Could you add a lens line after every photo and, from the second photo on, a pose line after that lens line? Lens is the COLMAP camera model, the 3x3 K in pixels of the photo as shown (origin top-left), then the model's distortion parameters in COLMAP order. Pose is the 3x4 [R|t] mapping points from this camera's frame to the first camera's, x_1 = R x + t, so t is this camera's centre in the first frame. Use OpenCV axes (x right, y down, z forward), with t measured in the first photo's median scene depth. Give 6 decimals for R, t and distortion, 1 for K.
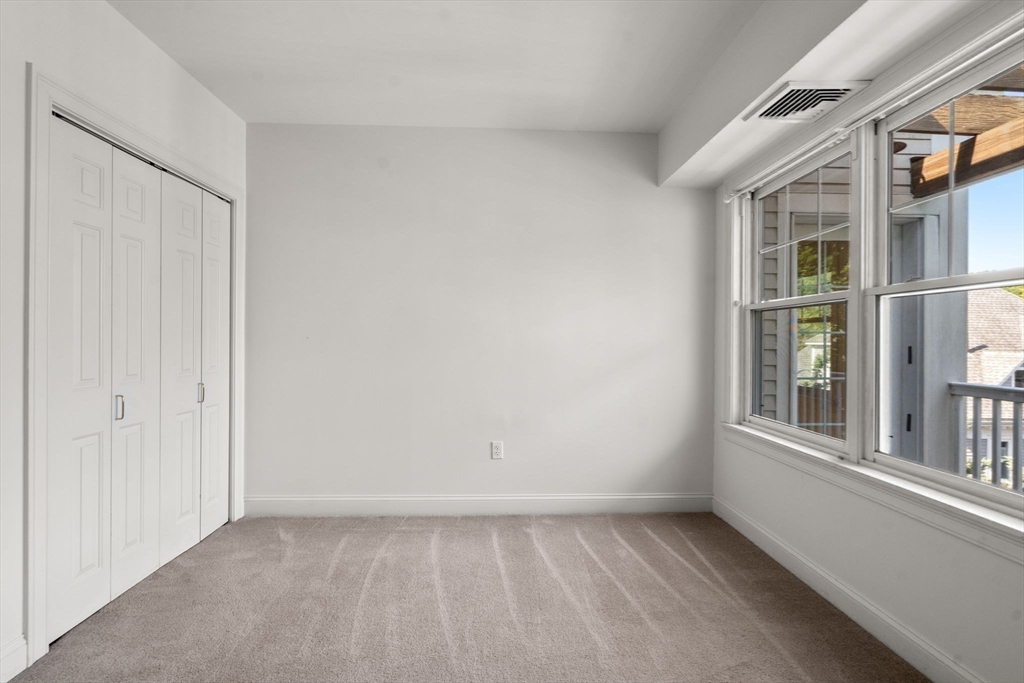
lens RADIAL K [[474.3, 0, 511.6], [0, 474.3, 336.2], [0, 0, 1]] dist [-0.000374, 0.000299]
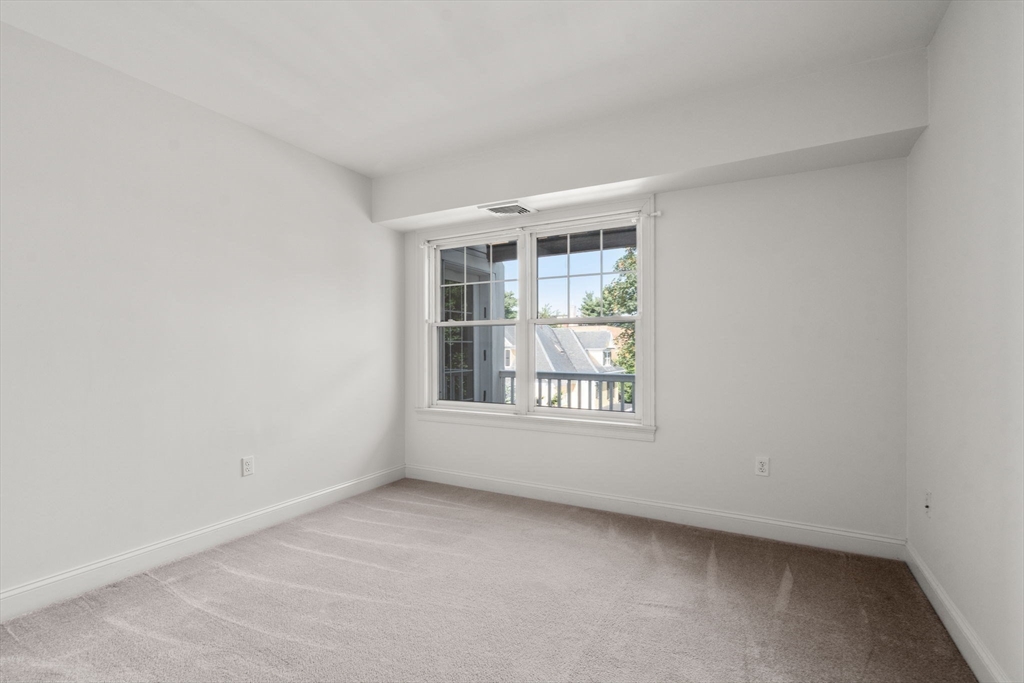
lens RADIAL K [[473.3, 0, 504.8], [0, 473.3, 343.1], [0, 0, 1]] dist [0.001111, 0.000215]
pose [[0.528870, -0.001080, 0.848702, -0.596459], [-0.000108, 0.999999, 0.001340, -0.006488], [-0.848703, -0.000800, 0.528869, 0.070082]]
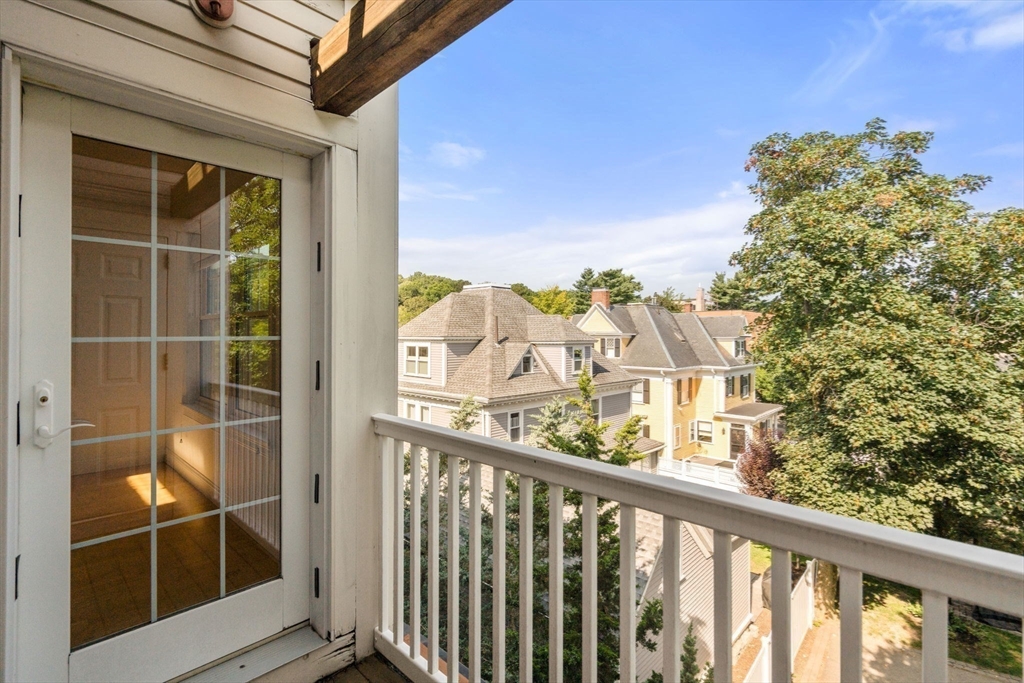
lens RADIAL K [[474.3, 0, 511.6], [0, 474.3, 336.2], [0, 0, 1]] dist [-0.000374, 0.000299]
pose [[0.716547, -0.009604, 0.697473, 0.672037], [-0.000505, 0.999898, 0.014287, -0.021513], [-0.697539, -0.010589, 0.716469, 0.449906]]
